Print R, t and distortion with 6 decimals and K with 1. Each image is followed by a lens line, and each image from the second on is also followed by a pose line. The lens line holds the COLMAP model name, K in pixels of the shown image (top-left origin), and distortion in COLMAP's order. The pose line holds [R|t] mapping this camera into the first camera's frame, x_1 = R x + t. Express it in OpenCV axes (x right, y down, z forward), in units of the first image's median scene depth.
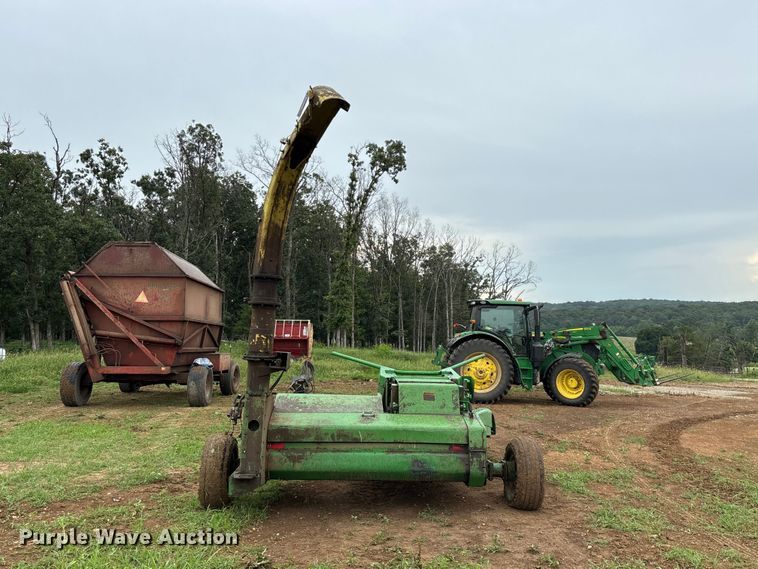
lens RADIAL K [[635.3, 0, 384.0], [0, 635.3, 281.0], [0, 0, 1]] dist [0.074294, -0.056539]
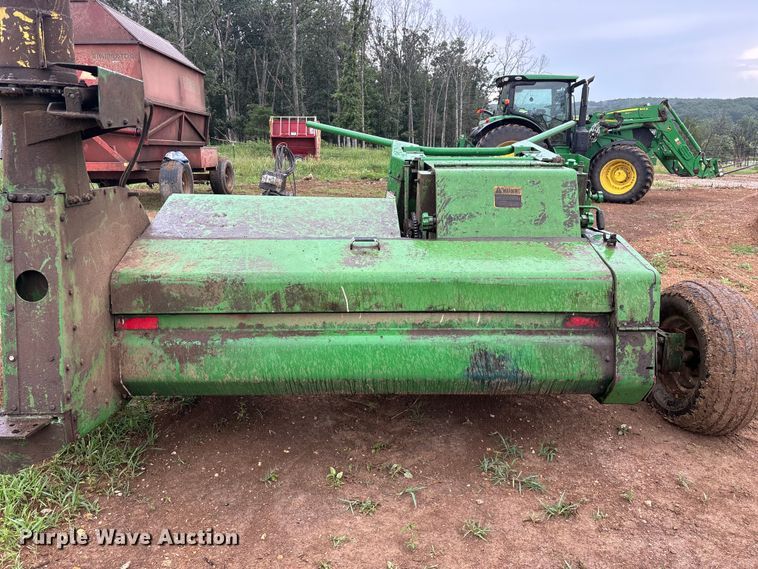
lens RADIAL K [[569.5, 0, 382.0], [0, 569.5, 281.4], [0, 0, 1]] dist [0.062124, -0.066629]
pose [[0.999677, -0.009384, -0.023615, -0.001761], [0.016500, 0.946466, 0.322381, 0.040501], [0.019326, -0.322667, 0.946315, 0.228171]]
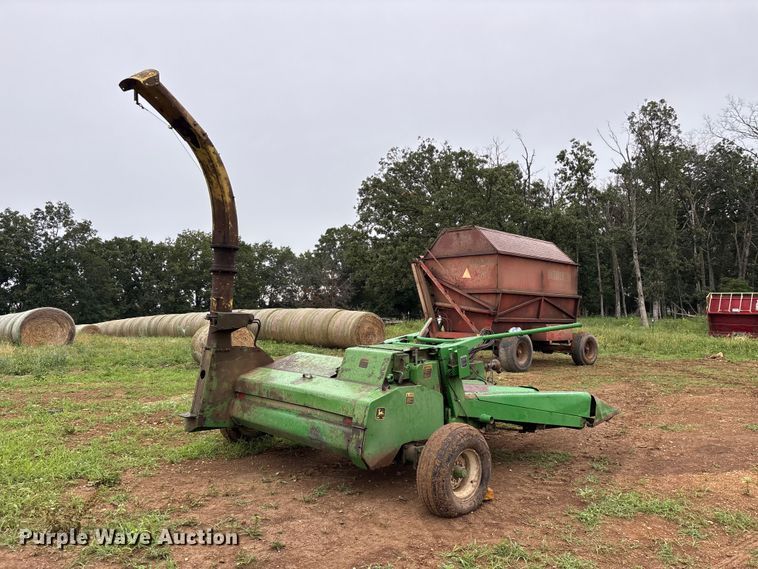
lens RADIAL K [[569.5, 0, 383.1], [0, 569.5, 279.6], [0, 0, 1]] dist [0.062124, -0.066629]
pose [[0.666175, -0.040272, -0.744708, 0.257916], [0.061027, 0.998136, 0.000615, 0.023532], [0.743295, -0.045857, 0.667391, 0.178970]]
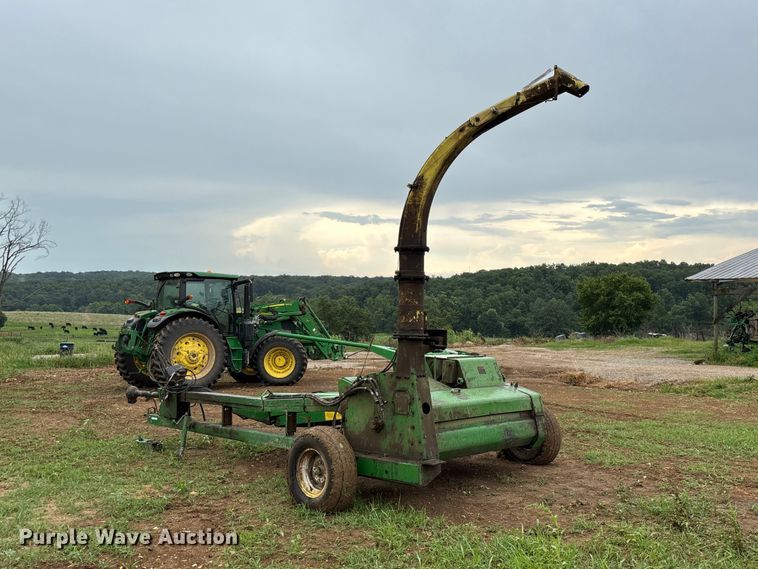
lens RADIAL K [[745.0, 0, 382.0], [0, 745.0, 277.4], [0, 0, 1]] dist [0.068835, 0.000000]
pose [[0.753518, 0.019396, 0.657142, -0.312905], [-0.044174, 0.998799, 0.021172, 0.004963], [-0.655942, -0.044983, 0.753470, 0.074895]]
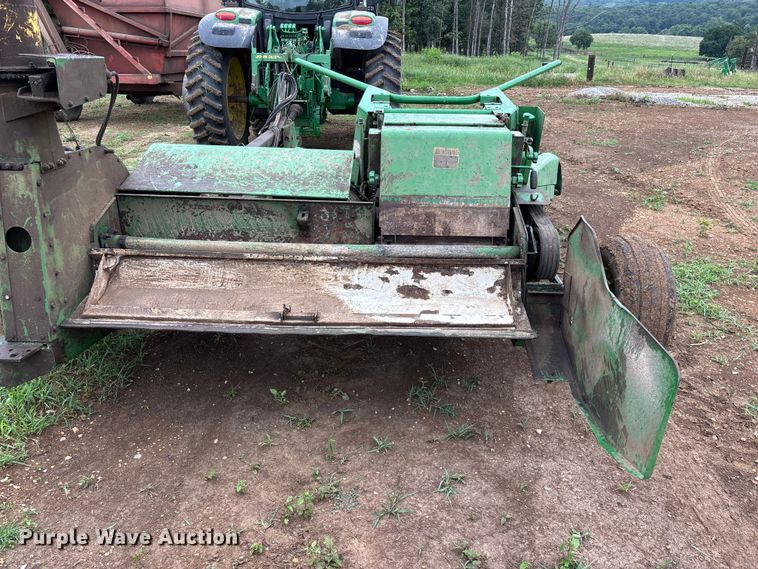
lens RADIAL K [[569.5, 0, 377.9], [0, 569.5, 285.6], [0, 0, 1]] dist [0.062124, -0.066629]
pose [[0.995065, 0.033400, -0.093431, 0.023364], [0.014554, 0.882325, 0.470416, 0.024325], [0.098149, -0.469455, 0.877485, 0.216344]]
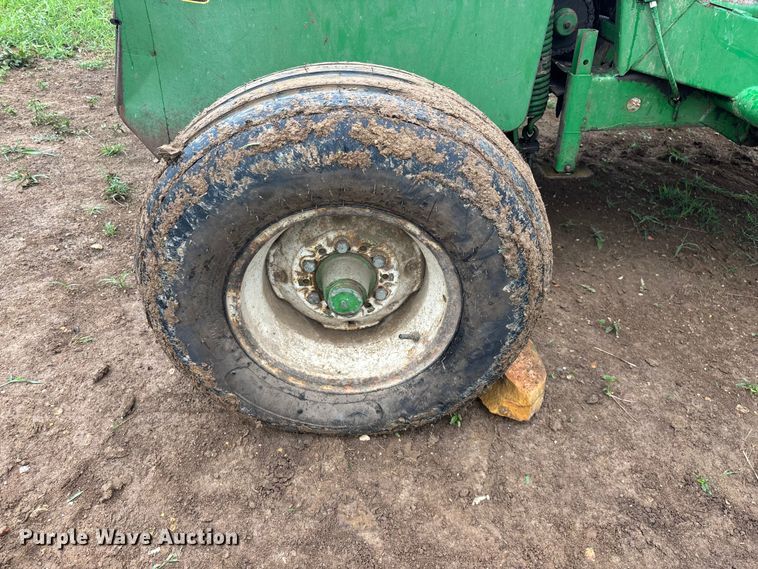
lens RADIAL K [[569.5, 0, 375.6], [0, 569.5, 278.6], [0, 0, 1]] dist [0.062124, -0.066629]
pose [[-0.012634, 0.536373, -0.843887, 0.133629], [0.034030, 0.843696, 0.535742, 0.080588], [0.999341, -0.021949, -0.028912, 0.378648]]
